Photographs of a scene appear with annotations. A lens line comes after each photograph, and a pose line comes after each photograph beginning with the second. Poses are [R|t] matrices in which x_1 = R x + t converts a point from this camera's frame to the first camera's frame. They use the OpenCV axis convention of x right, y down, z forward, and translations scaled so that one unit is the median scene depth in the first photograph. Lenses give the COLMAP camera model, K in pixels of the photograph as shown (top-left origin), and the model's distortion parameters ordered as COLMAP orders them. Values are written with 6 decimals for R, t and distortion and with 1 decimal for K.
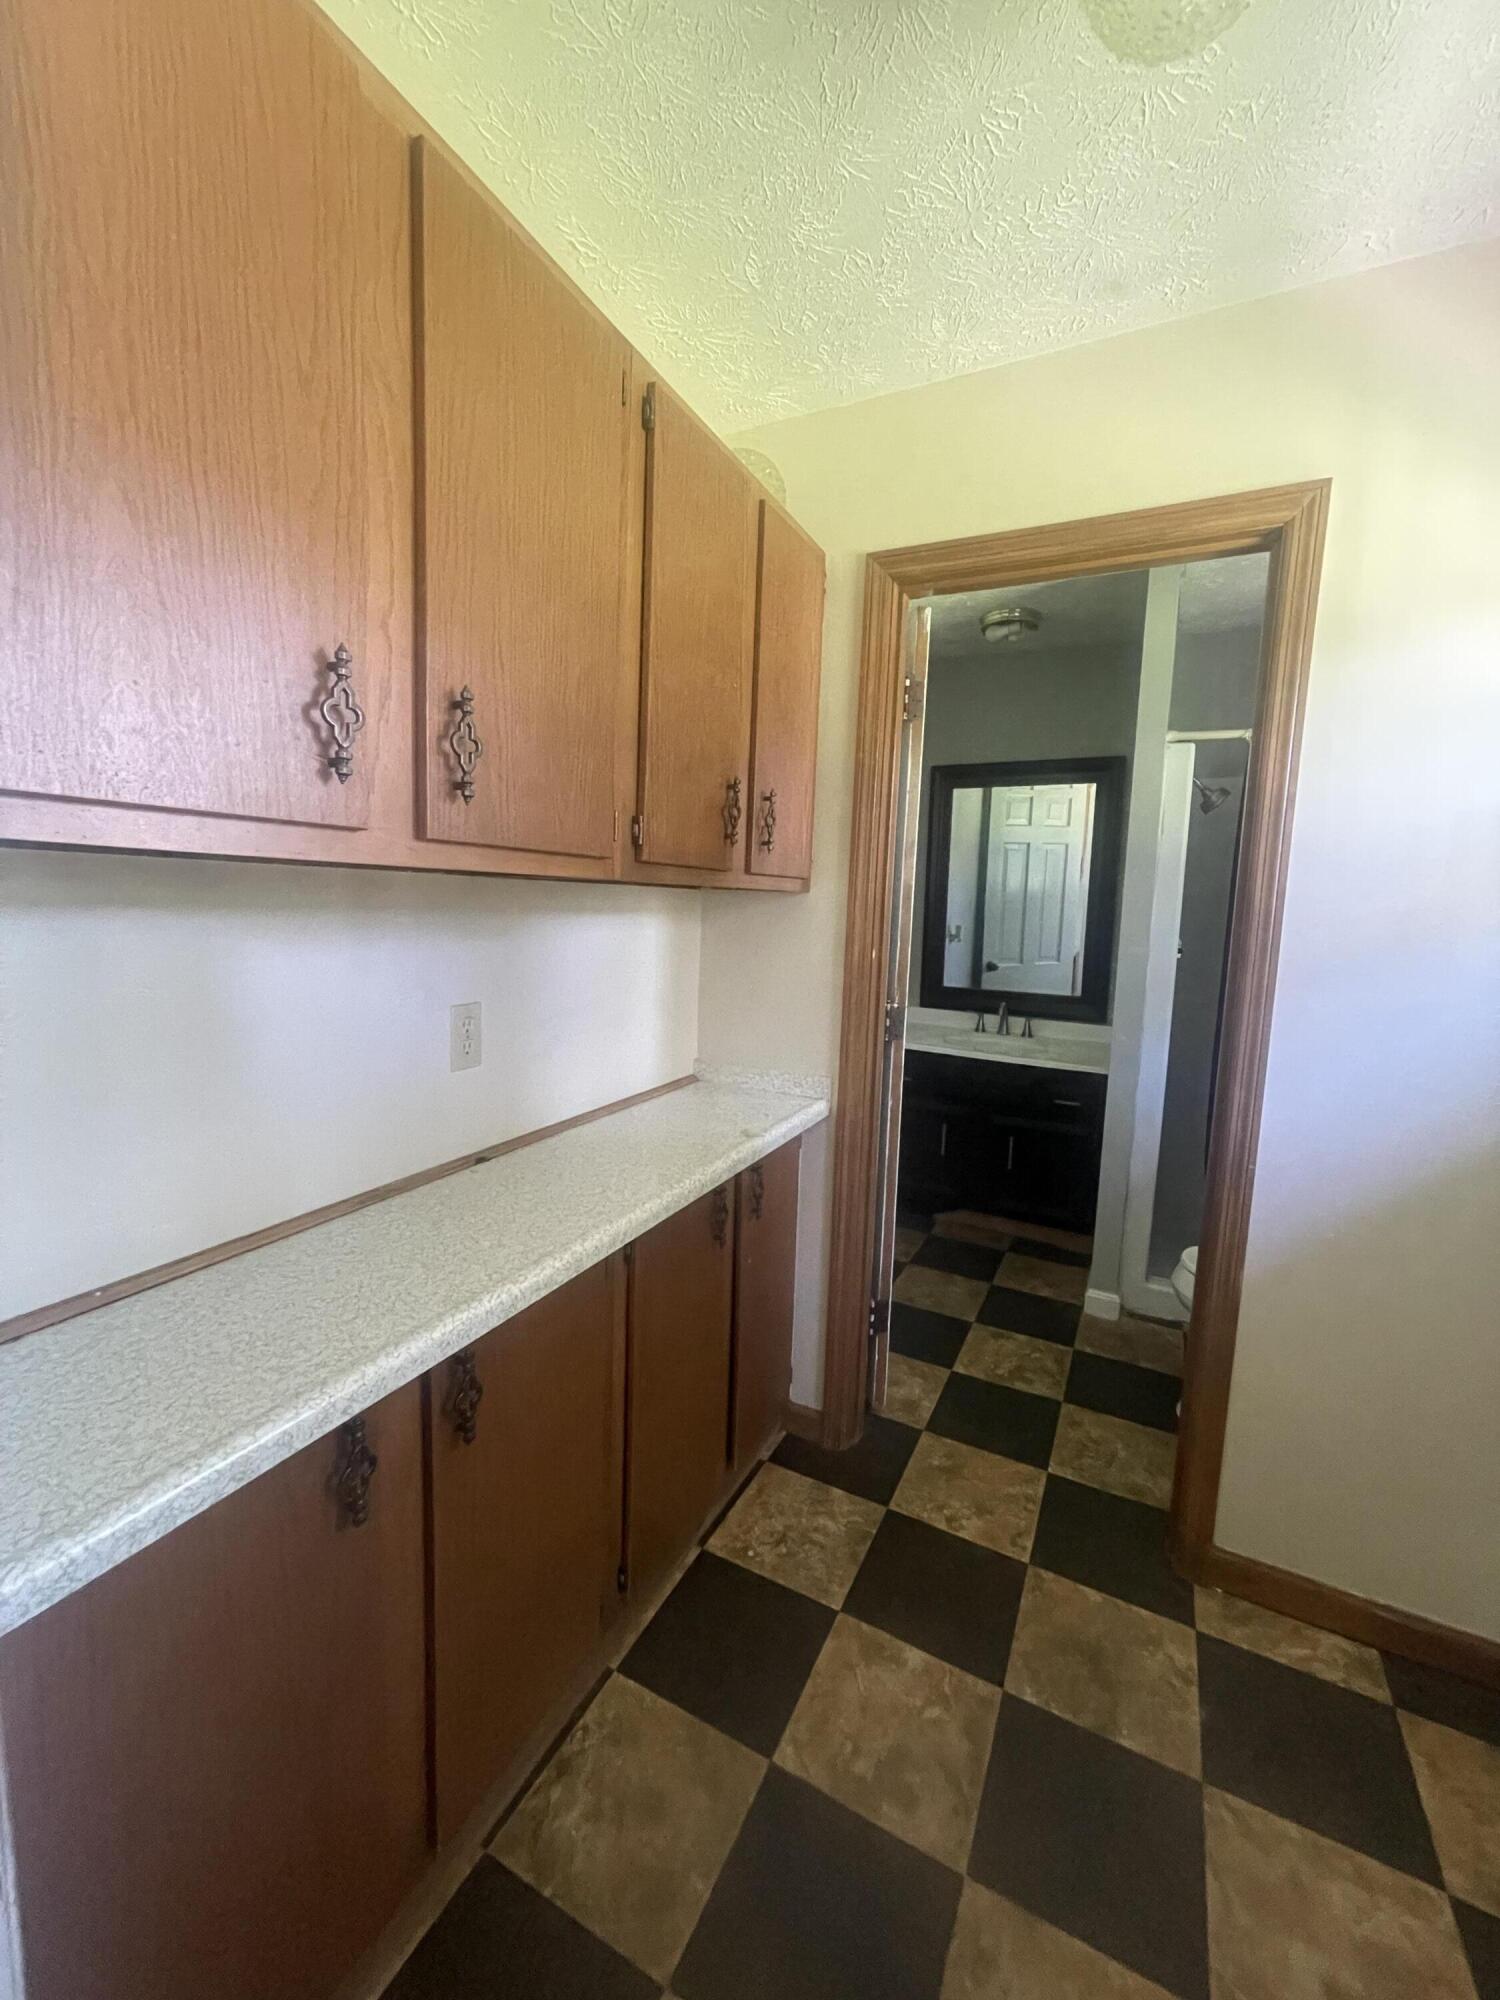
lens RADIAL K [[811.8, 0, 743.1], [0, 811.8, 986.8], [0, 0, 1]] dist [-0.006619, 0.000440]
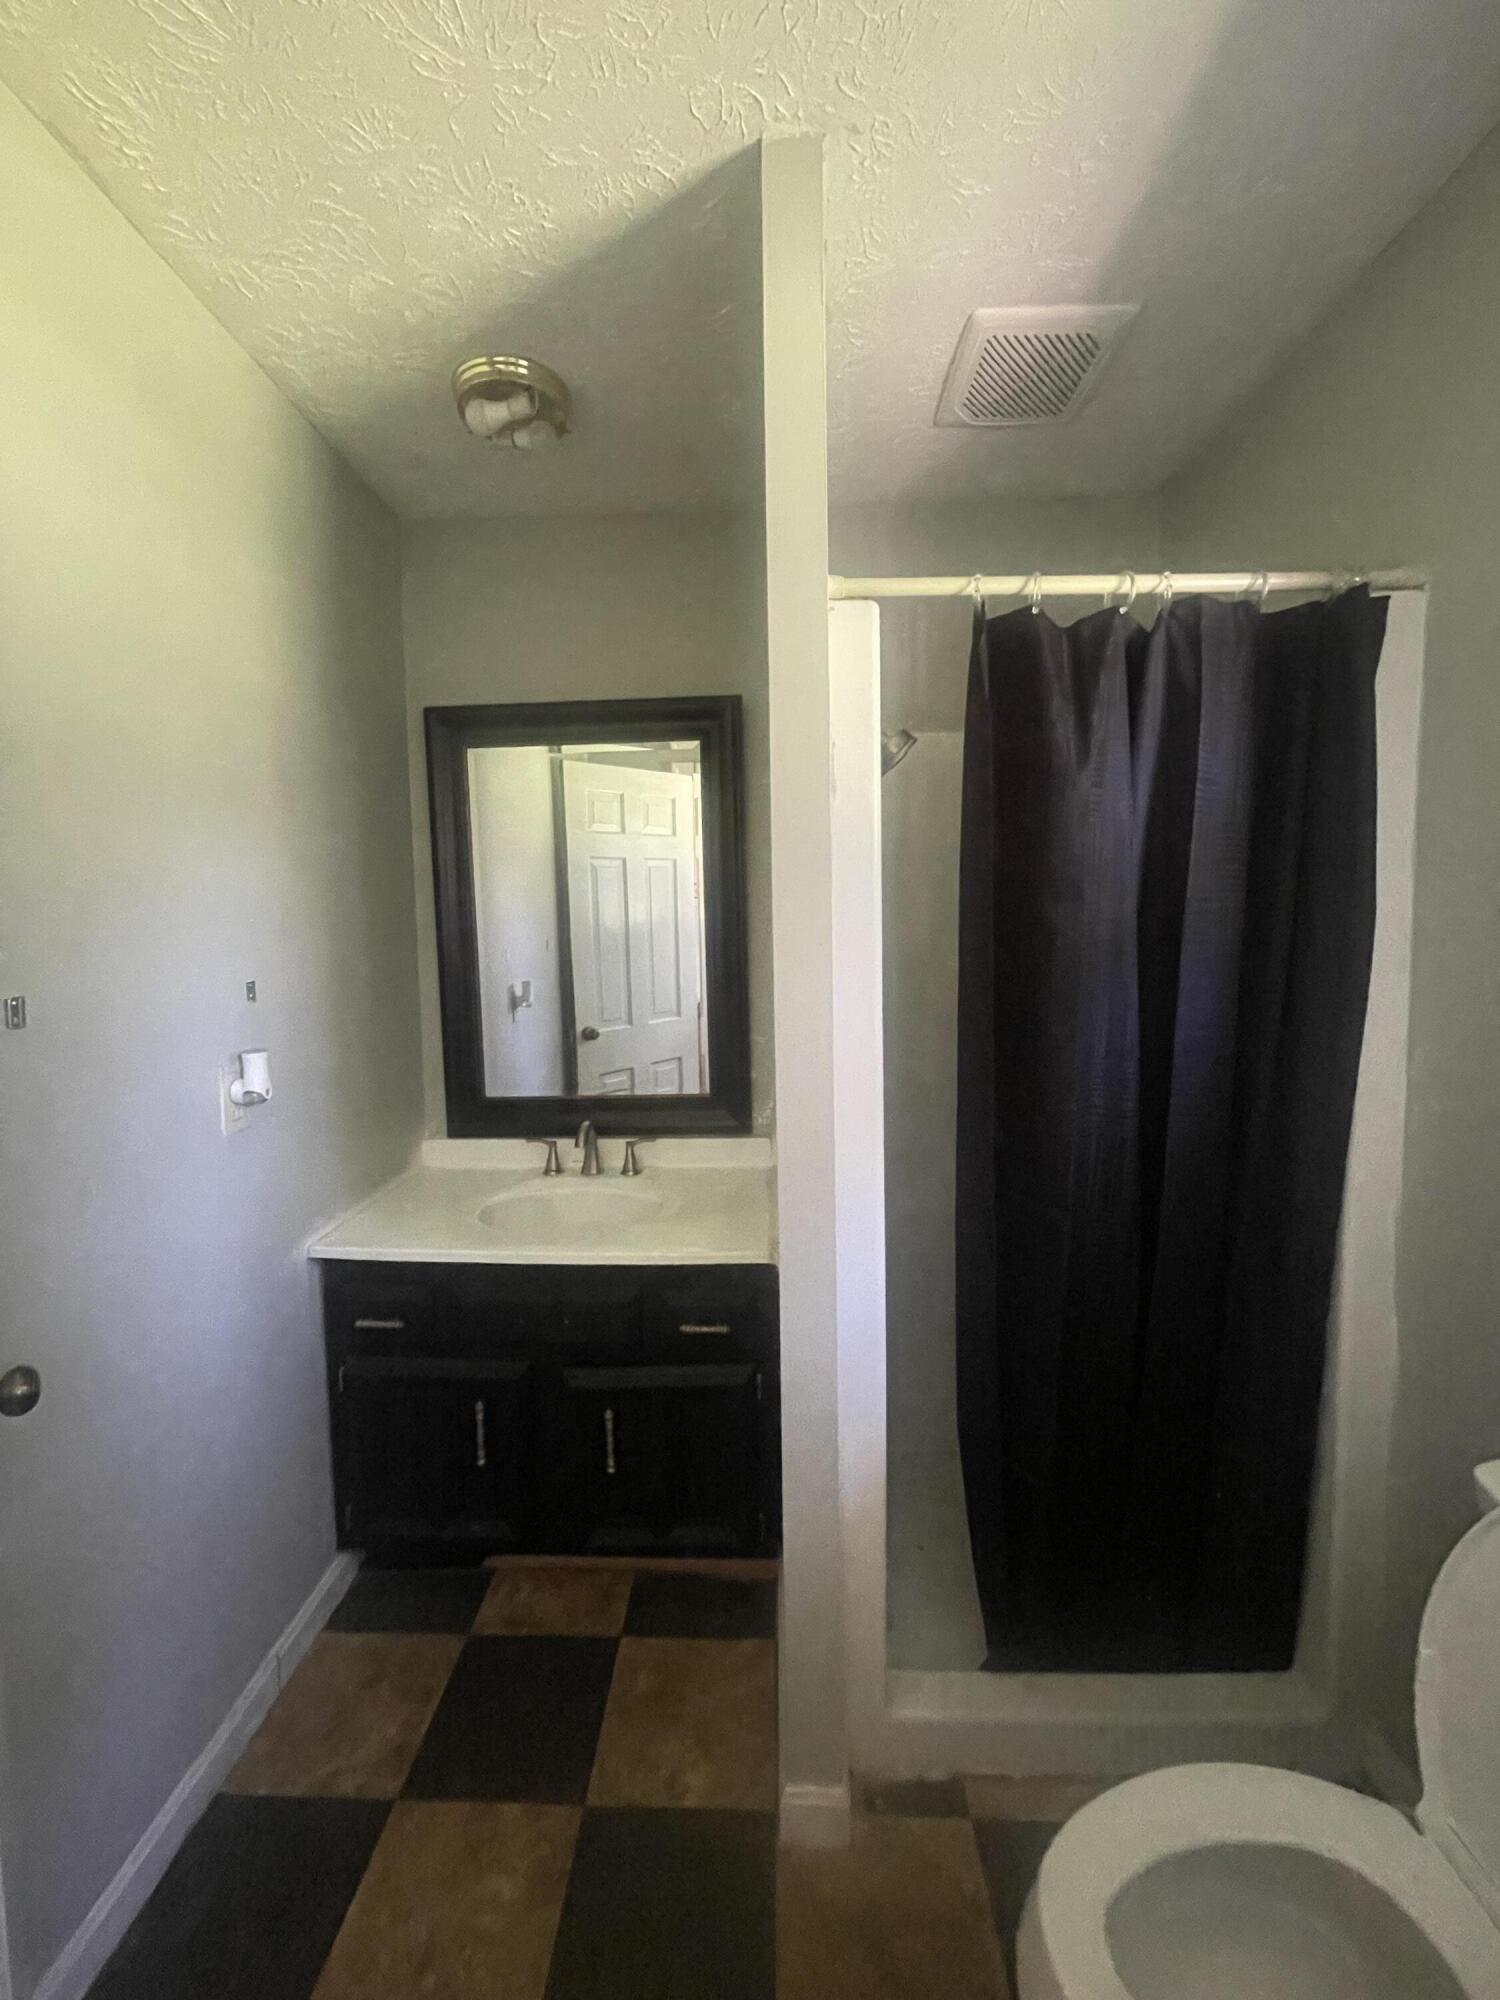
lens RADIAL K [[805.7, 0, 744.5], [0, 805.7, 985.6], [0, 0, 1]] dist [-0.000289, -0.000237]
pose [[0.902367, -0.075172, 0.424361, 0.186004], [0.093908, 0.995306, -0.023377, -0.051608], [-0.420612, 0.060946, 0.905191, 0.428468]]
